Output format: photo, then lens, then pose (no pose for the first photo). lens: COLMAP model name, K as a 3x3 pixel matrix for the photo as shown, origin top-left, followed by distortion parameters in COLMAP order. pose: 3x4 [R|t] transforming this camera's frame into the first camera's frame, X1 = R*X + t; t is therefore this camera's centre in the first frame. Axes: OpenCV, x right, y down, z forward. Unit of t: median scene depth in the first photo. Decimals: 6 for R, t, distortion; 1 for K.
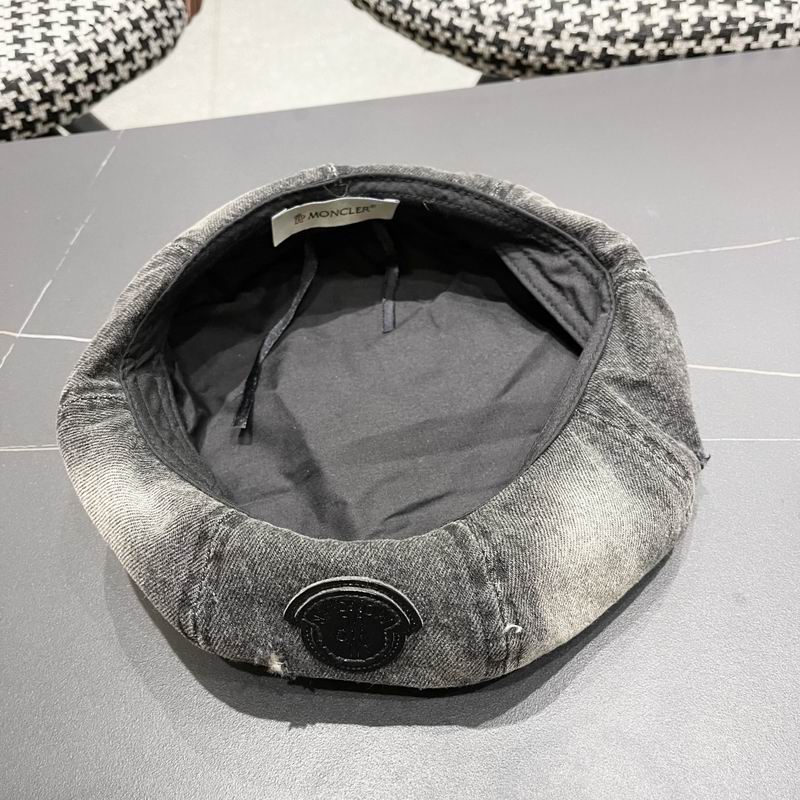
lens RADIAL K [[835.5, 0, 399.6], [0, 835.5, 408.7], [0, 0, 1]] dist [0.009276, 0.000000]
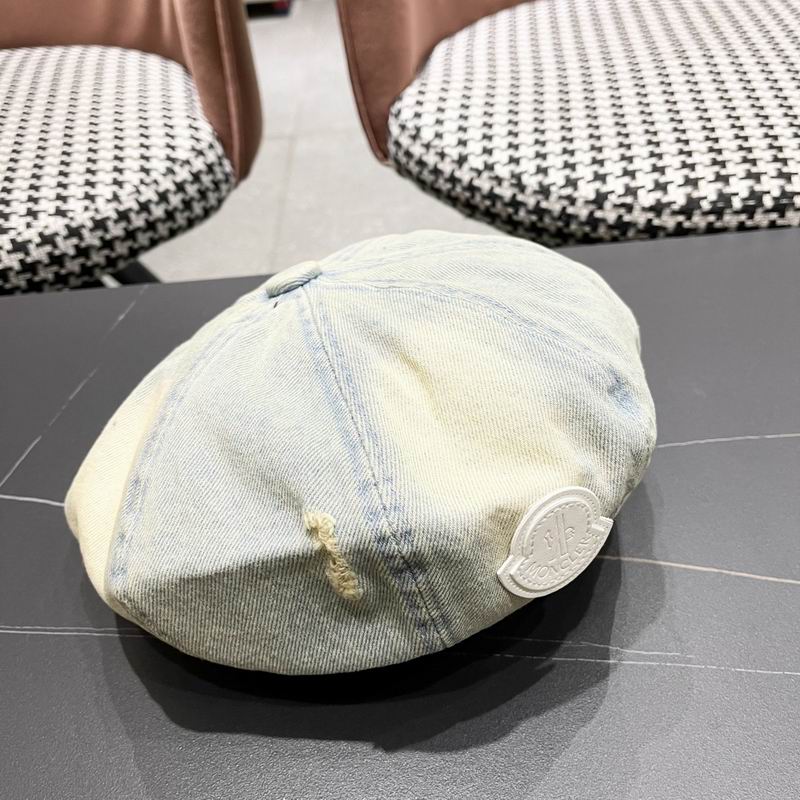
lens RADIAL K [[835.5, 0, 400.3], [0, 835.5, 405.7], [0, 0, 1]] dist [0.009276, 0.000000]
pose [[0.996371, 0.041468, -0.074329, 0.038895], [-0.054562, 0.981436, -0.183863, -0.028662], [0.065325, 0.187251, 0.980138, 0.080616]]
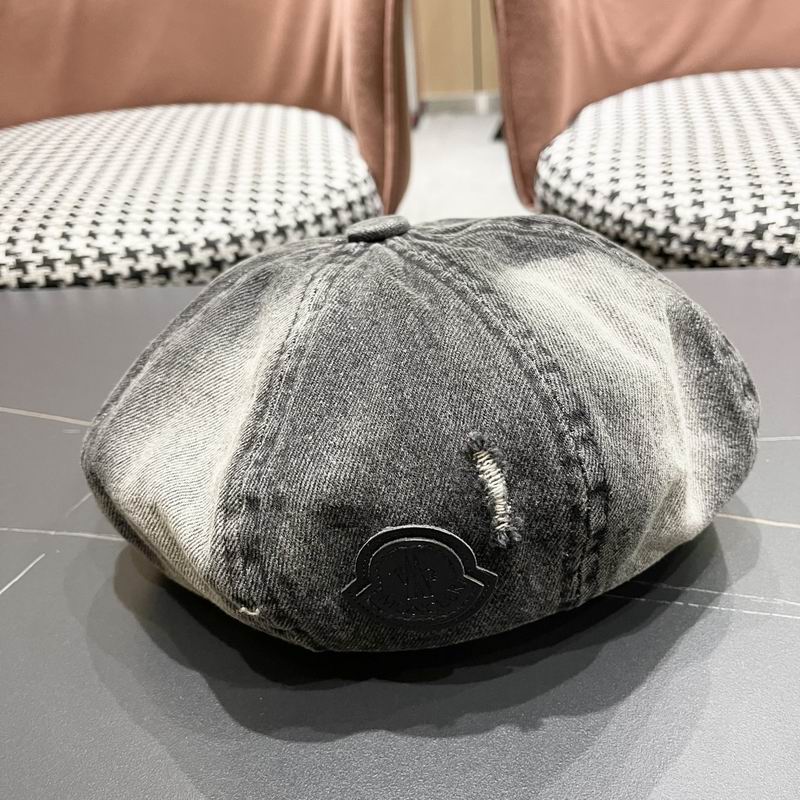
lens RADIAL K [[835.5, 0, 399.1], [0, 835.5, 409.3], [0, 0, 1]] dist [0.009276, 0.000000]
pose [[0.976422, 0.105535, -0.188313, -0.010954], [-0.160696, 0.937834, -0.307642, 0.092785], [0.144139, 0.330650, 0.932681, 0.116601]]
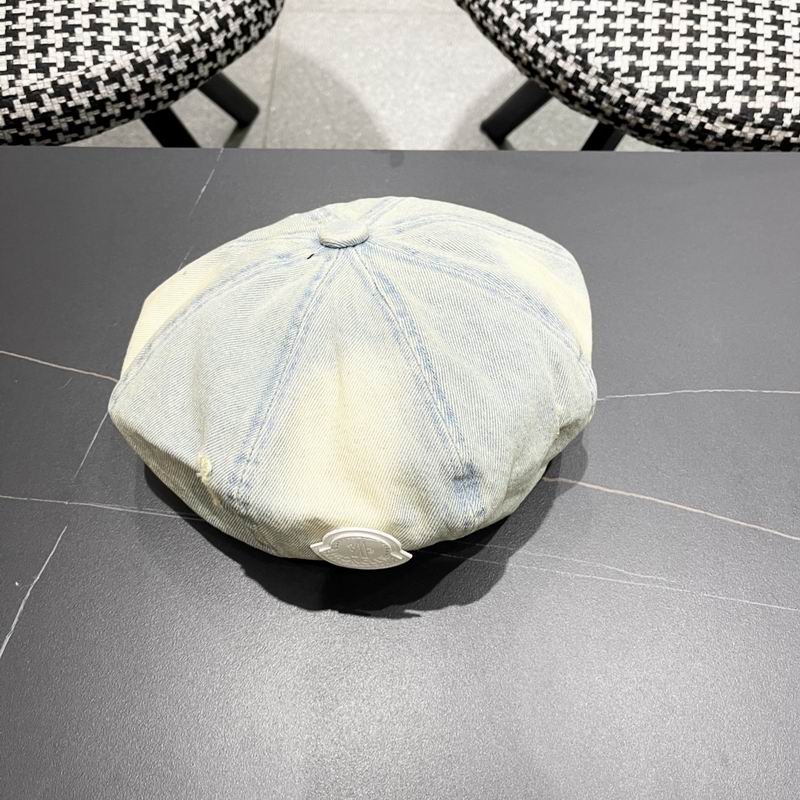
lens RADIAL K [[835.5, 0, 403.4], [0, 835.5, 398.1], [0, 0, 1]] dist [0.009276, 0.000000]
pose [[0.990342, 0.138629, 0.002197, -0.064960], [-0.136875, 0.975042, 0.174810, -0.225026], [0.022092, -0.173422, 0.984600, -0.053461]]
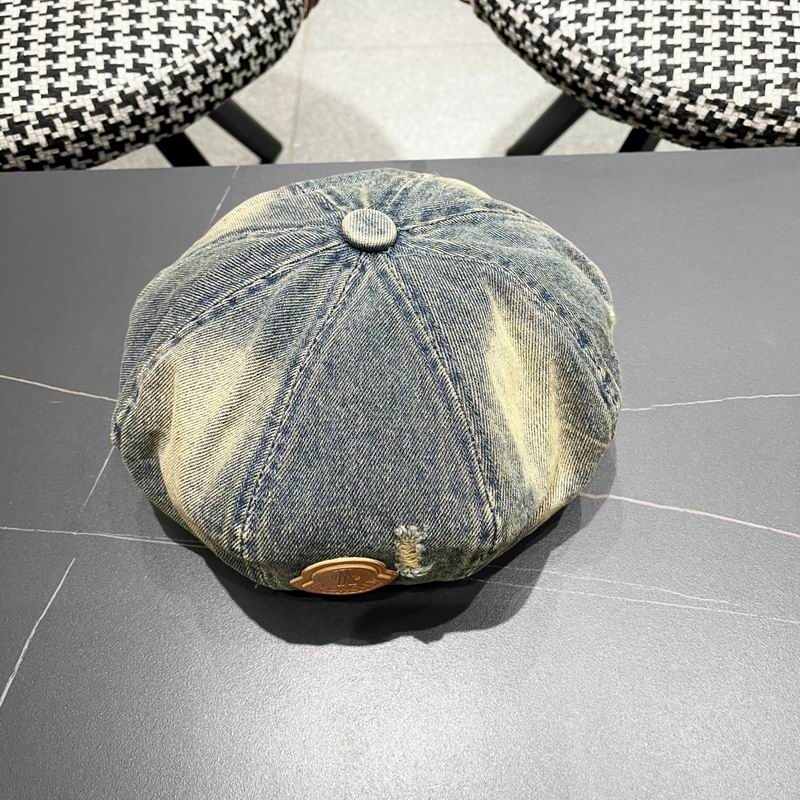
lens RADIAL K [[835.5, 0, 405.1], [0, 835.5, 402.6], [0, 0, 1]] dist [0.009276, 0.000000]
pose [[0.993105, 0.109411, -0.042093, -0.056770], [-0.103082, 0.986021, 0.130904, -0.190191], [0.055827, -0.125663, 0.990501, -0.004783]]
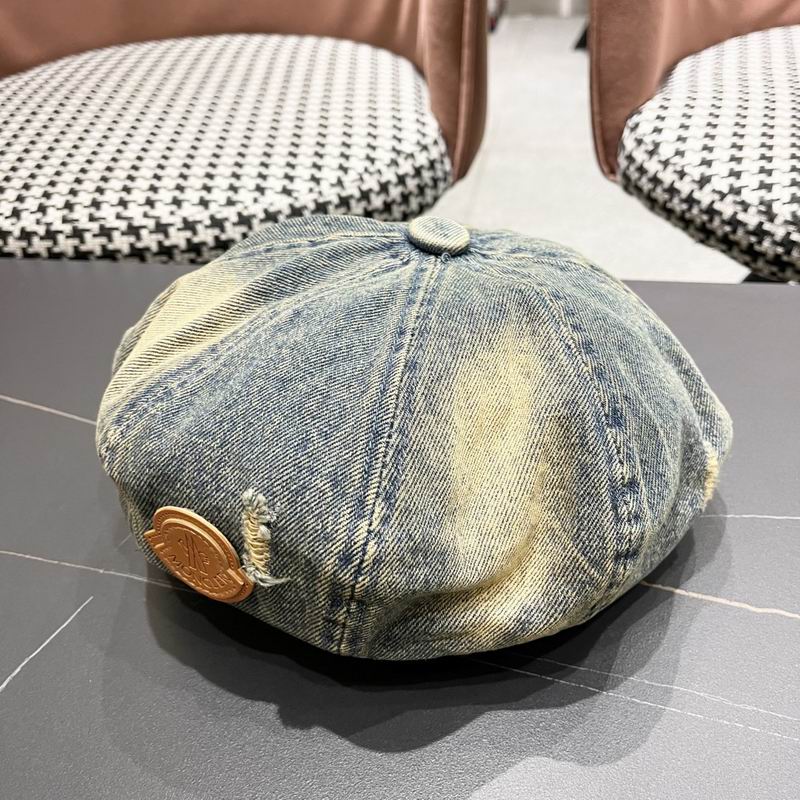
lens RADIAL K [[835.5, 0, 400.6], [0, 835.5, 411.3], [0, 0, 1]] dist [0.009276, 0.000000]
pose [[0.954792, 0.184382, -0.233187, -0.033603], [-0.228306, 0.957188, -0.177955, -0.015834], [0.190392, 0.223148, 0.956010, 0.113280]]
